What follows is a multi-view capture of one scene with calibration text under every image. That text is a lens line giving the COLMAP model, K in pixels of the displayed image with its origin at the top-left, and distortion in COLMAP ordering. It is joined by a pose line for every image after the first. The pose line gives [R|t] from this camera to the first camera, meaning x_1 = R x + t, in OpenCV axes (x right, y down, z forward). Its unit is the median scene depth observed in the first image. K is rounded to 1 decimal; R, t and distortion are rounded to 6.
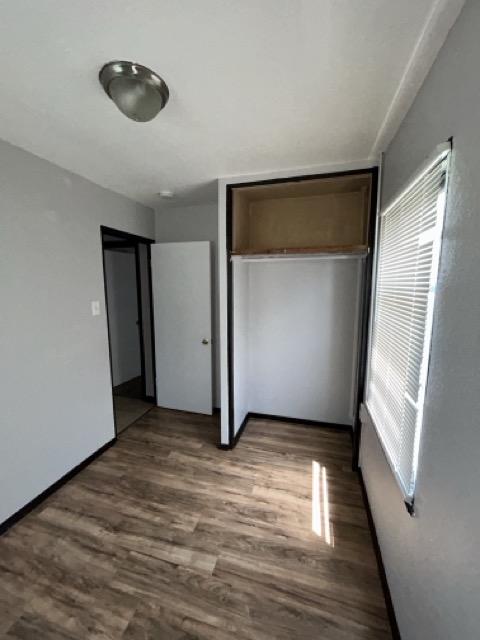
lens RADIAL K [[261.3, 0, 241.2], [0, 261.3, 319.4], [0, 0, 1]] dist [-0.000108, 0.000431]
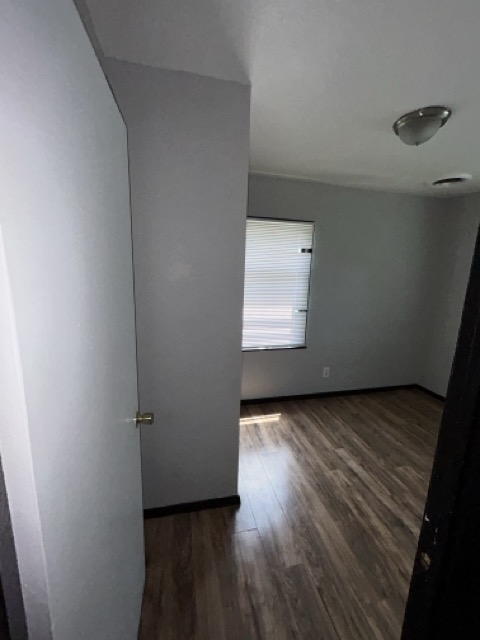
lens RADIAL K [[261.3, 0, 241.2], [0, 261.3, 319.4], [0, 0, 1]] dist [-0.000108, 0.000431]
pose [[-0.498290, -0.177471, 0.848652, -0.908945], [0.085262, 0.964051, 0.251665, -0.235038], [-0.862808, 0.197760, -0.465246, 1.888707]]
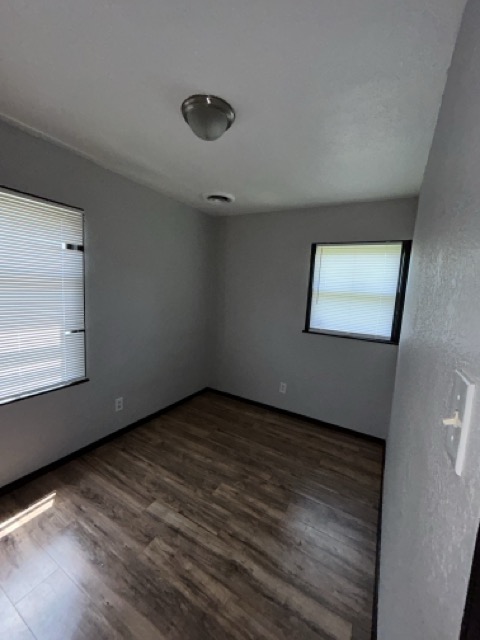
lens RADIAL K [[261.3, 0, 241.2], [0, 261.3, 319.4], [0, 0, 1]] dist [-0.000108, 0.000431]
pose [[-0.969278, -0.083352, 0.231413, -0.653791], [-0.024954, 0.969300, 0.244611, -0.192531], [-0.244698, 0.231321, -0.941602, 1.673664]]
